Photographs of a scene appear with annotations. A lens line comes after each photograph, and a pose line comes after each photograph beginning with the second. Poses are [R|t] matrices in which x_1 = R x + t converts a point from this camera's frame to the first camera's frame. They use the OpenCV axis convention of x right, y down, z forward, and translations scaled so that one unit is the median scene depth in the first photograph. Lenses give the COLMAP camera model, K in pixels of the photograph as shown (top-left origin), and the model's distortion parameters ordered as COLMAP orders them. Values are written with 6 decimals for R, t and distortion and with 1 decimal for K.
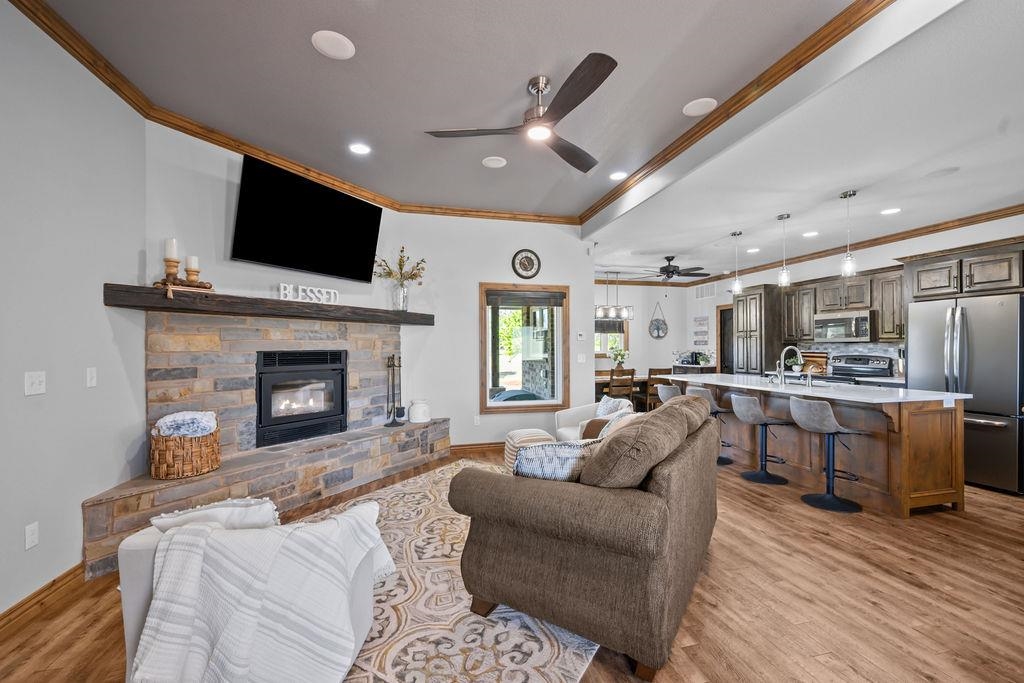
lens RADIAL K [[422.2, 0, 515.4], [0, 422.2, 345.4], [0, 0, 1]] dist [-0.000412, -0.000020]
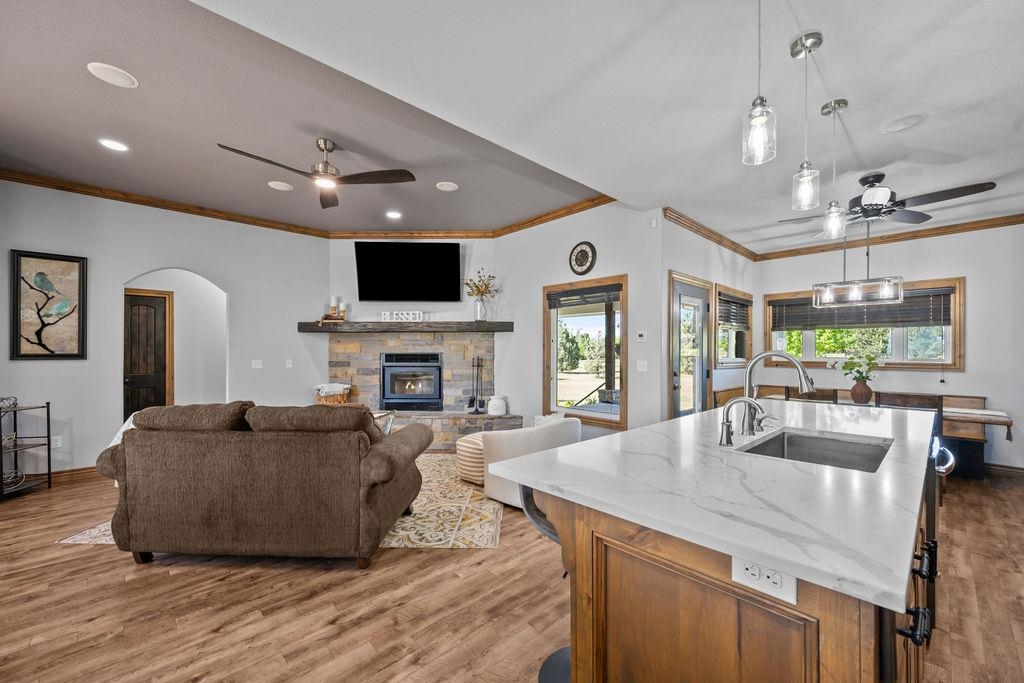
lens RADIAL K [[405.1, 0, 515.2], [0, 405.1, 350.9], [0, 0, 1]] dist [0.000635, -0.000033]
pose [[0.486000, 0.002954, -0.873954, 0.799235], [0.002352, 0.999986, 0.004688, -0.000723], [0.873956, -0.004334, 0.485986, 0.514272]]
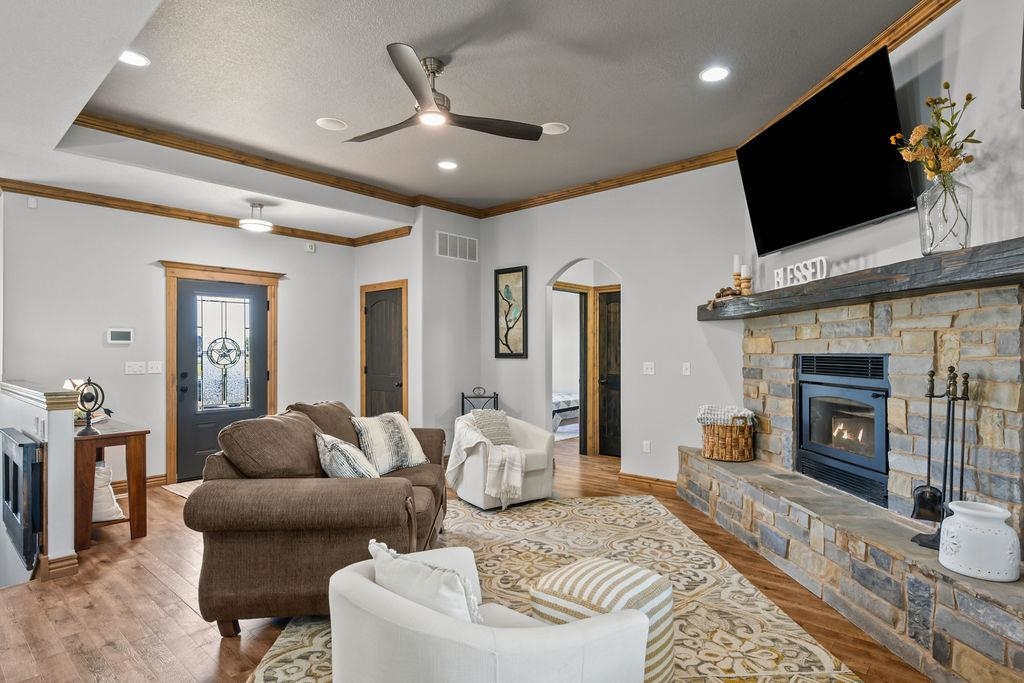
lens RADIAL K [[544.1, 0, 514.8], [0, 544.1, 348.4], [0, 0, 1]] dist [-0.001772, 0.000079]
pose [[-0.828499, 0.003241, -0.559981, 0.327229], [0.008575, 0.999939, -0.006900, 0.004447], [0.559925, -0.010518, -0.828477, 1.184019]]
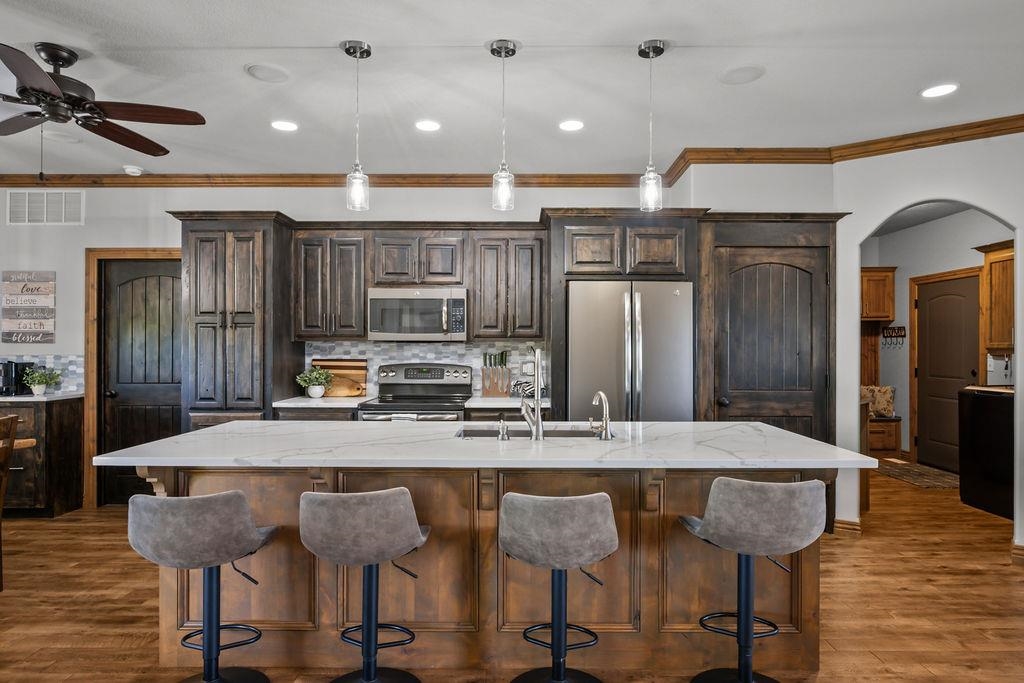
lens RADIAL K [[575.1, 0, 515.9], [0, 575.1, 345.4], [0, 0, 1]] dist [-0.001688, 0.000390]
pose [[0.246096, 0.009526, 0.969199, 0.068620], [-0.007596, 0.999940, -0.007899, 0.003388], [-0.969216, -0.005418, 0.246154, 0.794607]]
